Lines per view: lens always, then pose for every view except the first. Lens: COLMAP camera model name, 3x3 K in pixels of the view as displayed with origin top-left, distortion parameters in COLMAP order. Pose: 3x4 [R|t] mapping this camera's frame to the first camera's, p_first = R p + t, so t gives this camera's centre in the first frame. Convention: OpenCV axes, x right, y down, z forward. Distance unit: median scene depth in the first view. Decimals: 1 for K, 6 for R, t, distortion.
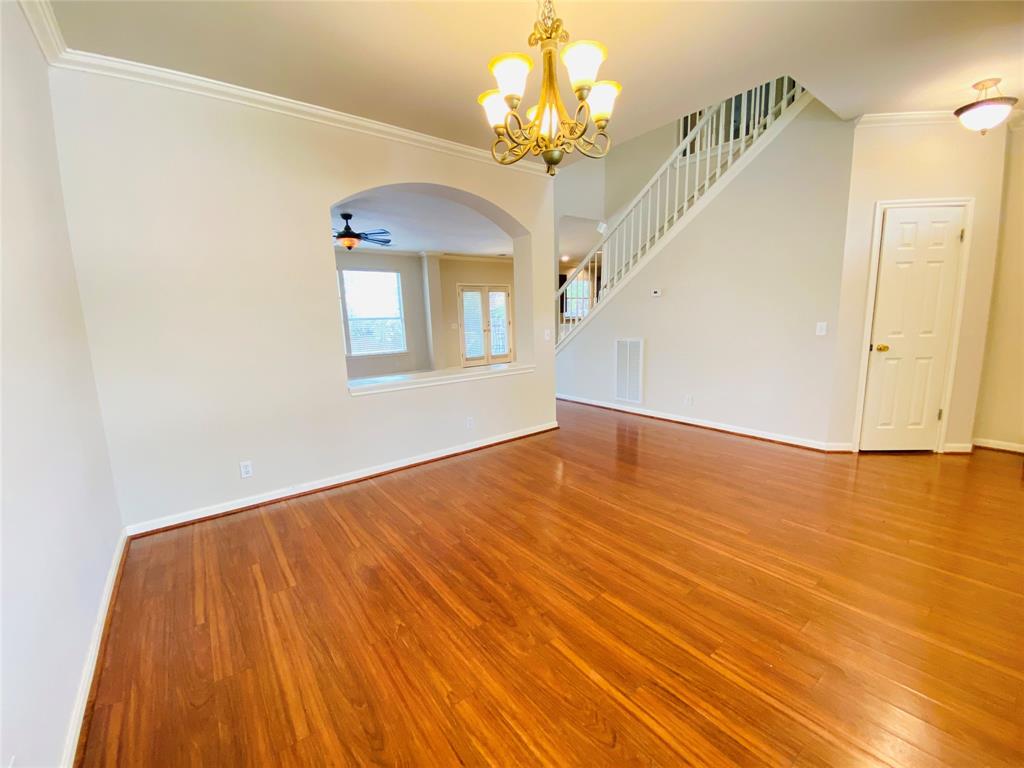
lens RADIAL K [[414.2, 0, 512.0], [0, 414.2, 384.0], [0, 0, 1]] dist [0.024642, -0.018824]
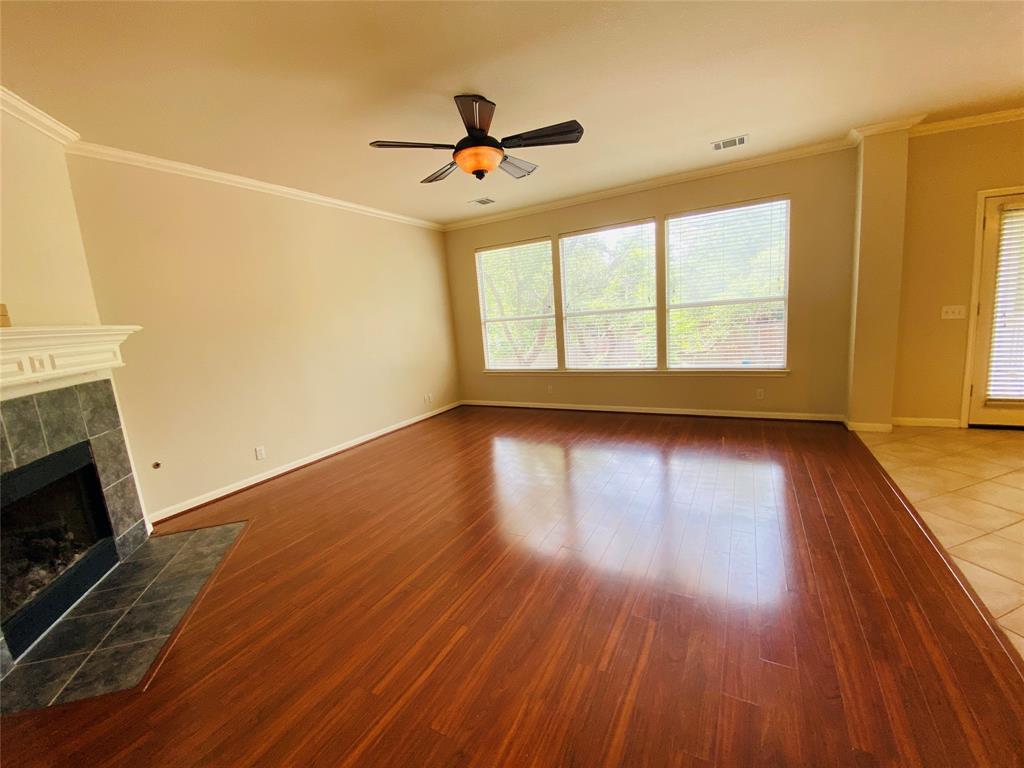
lens RADIAL K [[414.2, 0, 512.0], [0, 414.2, 384.0], [0, 0, 1]] dist [0.024642, -0.018824]
pose [[0.391425, 0.154880, -0.907083, 0.083170], [-0.079095, 0.987749, 0.134522, -0.148903], [0.916805, 0.019091, 0.398880, 0.771459]]
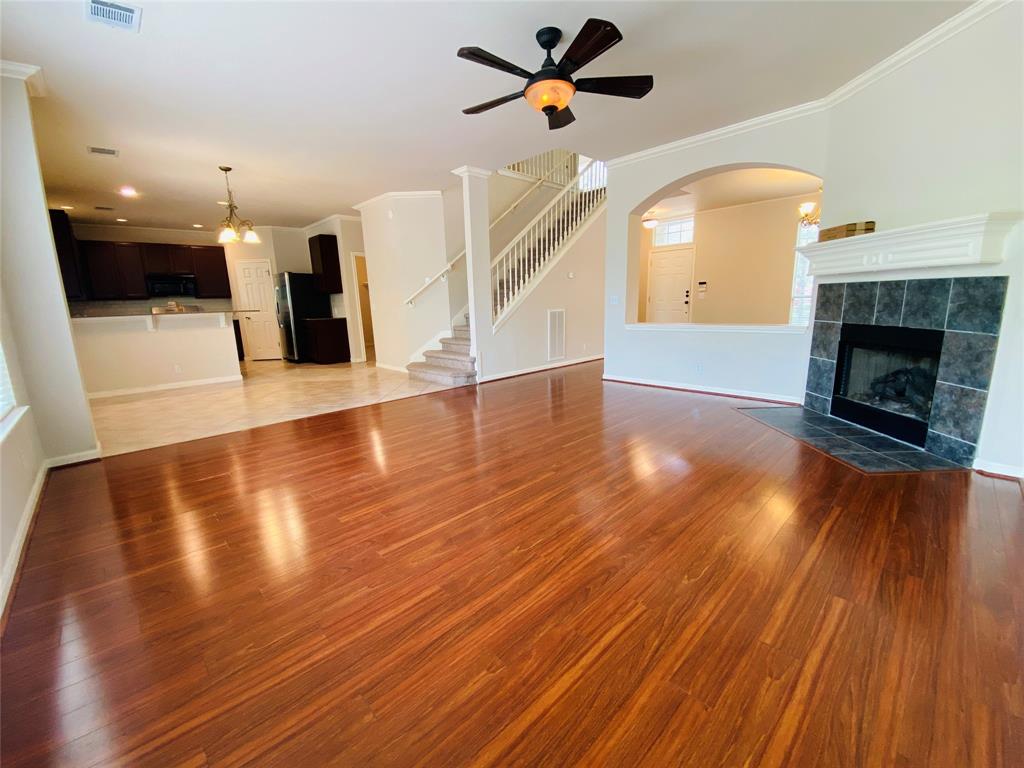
lens RADIAL K [[417.8, 0, 512.0], [0, 417.8, 384.0], [0, 0, 1]] dist [-0.000438, -0.009738]
pose [[-0.102710, -0.162391, 0.981366, -0.820952], [0.195568, 0.964031, 0.179991, -0.119574], [-0.975297, 0.210411, -0.067257, 1.034086]]
